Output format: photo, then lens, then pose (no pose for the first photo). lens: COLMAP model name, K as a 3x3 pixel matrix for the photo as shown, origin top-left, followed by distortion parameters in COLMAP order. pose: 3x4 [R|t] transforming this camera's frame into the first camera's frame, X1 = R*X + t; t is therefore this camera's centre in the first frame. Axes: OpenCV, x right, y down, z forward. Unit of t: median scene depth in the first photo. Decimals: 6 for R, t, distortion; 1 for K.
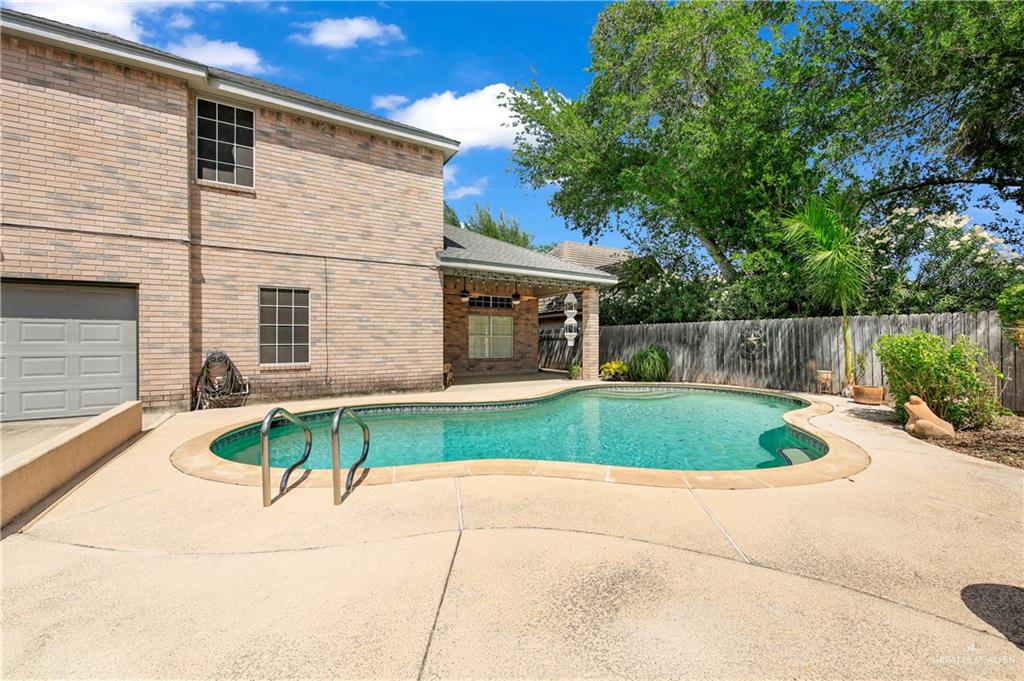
lens RADIAL K [[404.1, 0, 512.6], [0, 404.1, 339.4], [0, 0, 1]] dist [0.000867, -0.000257]
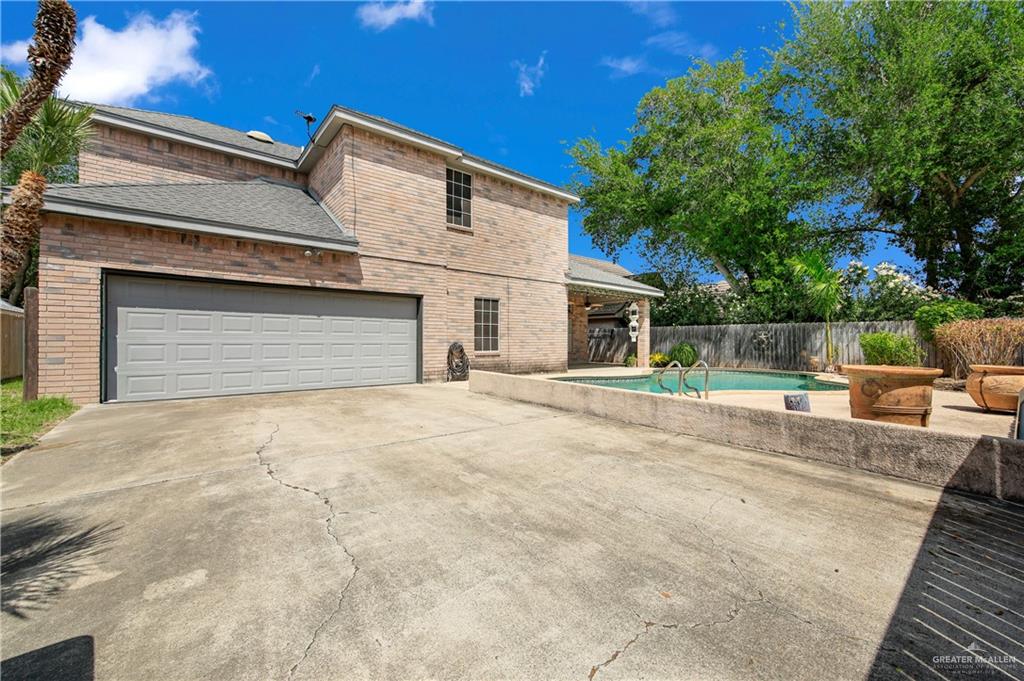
lens RADIAL K [[404.1, 0, 512.7], [0, 404.1, 337.4], [0, 0, 1]] dist [0.000867, -0.000257]
pose [[0.988654, 0.005850, 0.150097, -0.615967], [-0.004748, 0.999959, -0.007697, 0.019051], [-0.150136, 0.006897, 0.988641, -0.378394]]
